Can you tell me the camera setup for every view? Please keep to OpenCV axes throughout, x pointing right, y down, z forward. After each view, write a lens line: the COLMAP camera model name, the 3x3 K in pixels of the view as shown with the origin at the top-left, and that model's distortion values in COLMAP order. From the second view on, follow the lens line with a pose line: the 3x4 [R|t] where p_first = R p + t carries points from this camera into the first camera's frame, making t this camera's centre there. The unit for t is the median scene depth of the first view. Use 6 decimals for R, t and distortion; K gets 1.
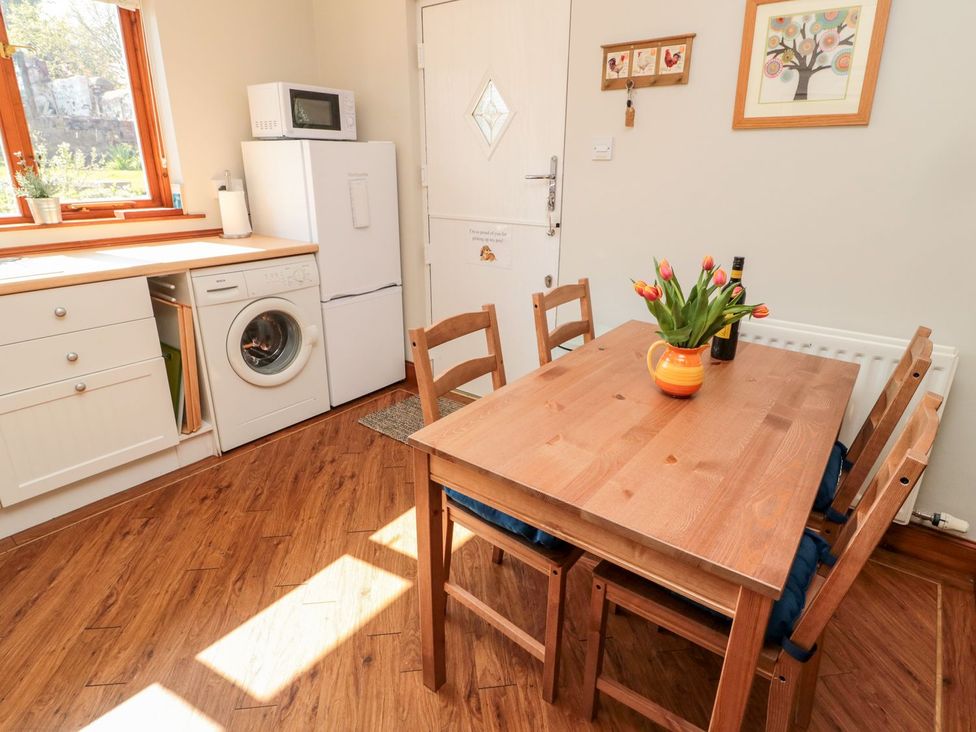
lens RADIAL K [[544.0, 0, 482.9], [0, 544.0, 362.7], [0, 0, 1]] dist [-0.008820, -0.008637]
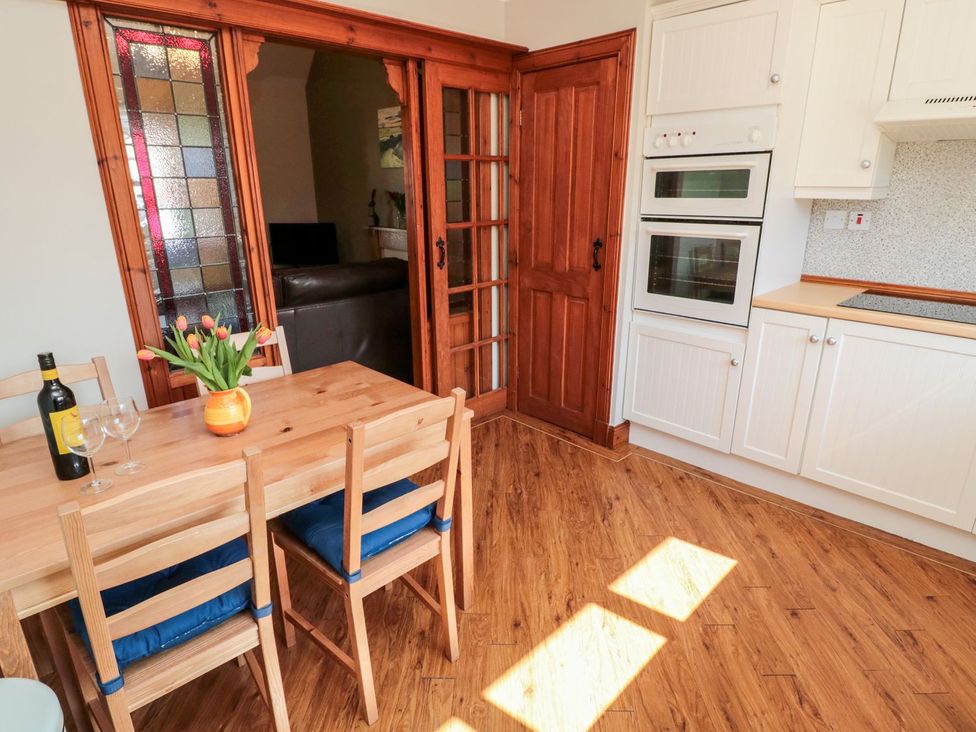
lens RADIAL K [[544.0, 0, 504.7], [0, 544.0, 352.8], [0, 0, 1]] dist [-0.008820, -0.008637]
pose [[-0.993671, -0.038994, 0.105347, -0.279161], [0.032622, 0.797227, 0.602798, -0.651763], [-0.107491, 0.602419, -0.790909, 1.541797]]
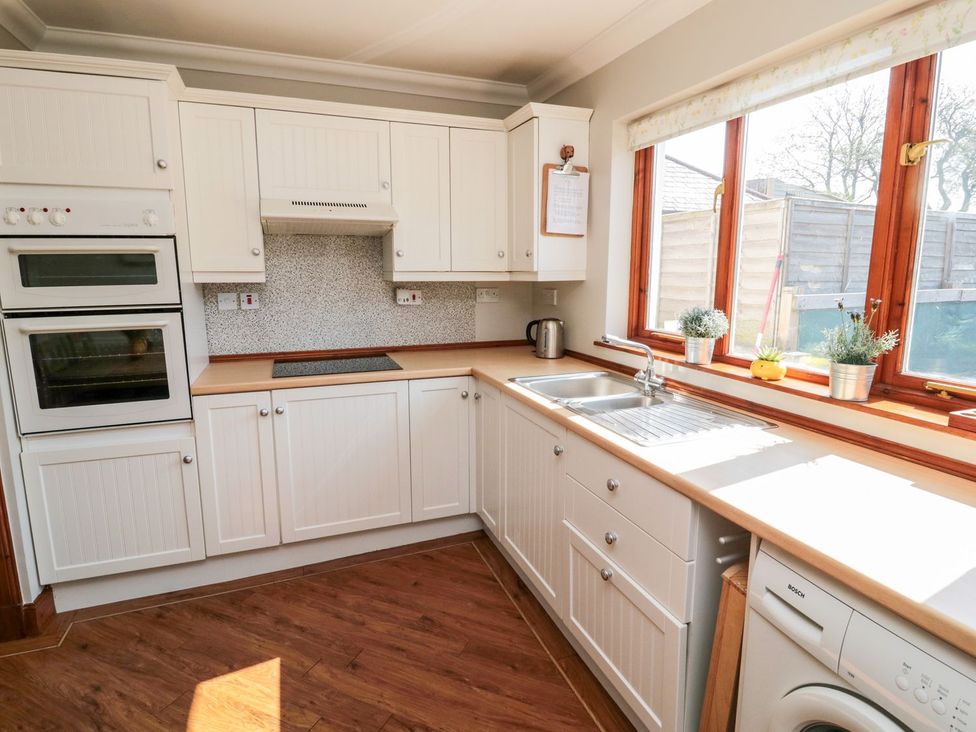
lens RADIAL K [[527.4, 0, 489.4], [0, 527.4, 354.9], [0, 0, 1]] dist [0.000426, -0.014611]
pose [[-0.512436, 0.128847, -0.849004, -0.026377], [-0.297053, 0.901044, 0.316038, -0.576352], [0.805710, 0.414148, -0.423453, 1.342703]]
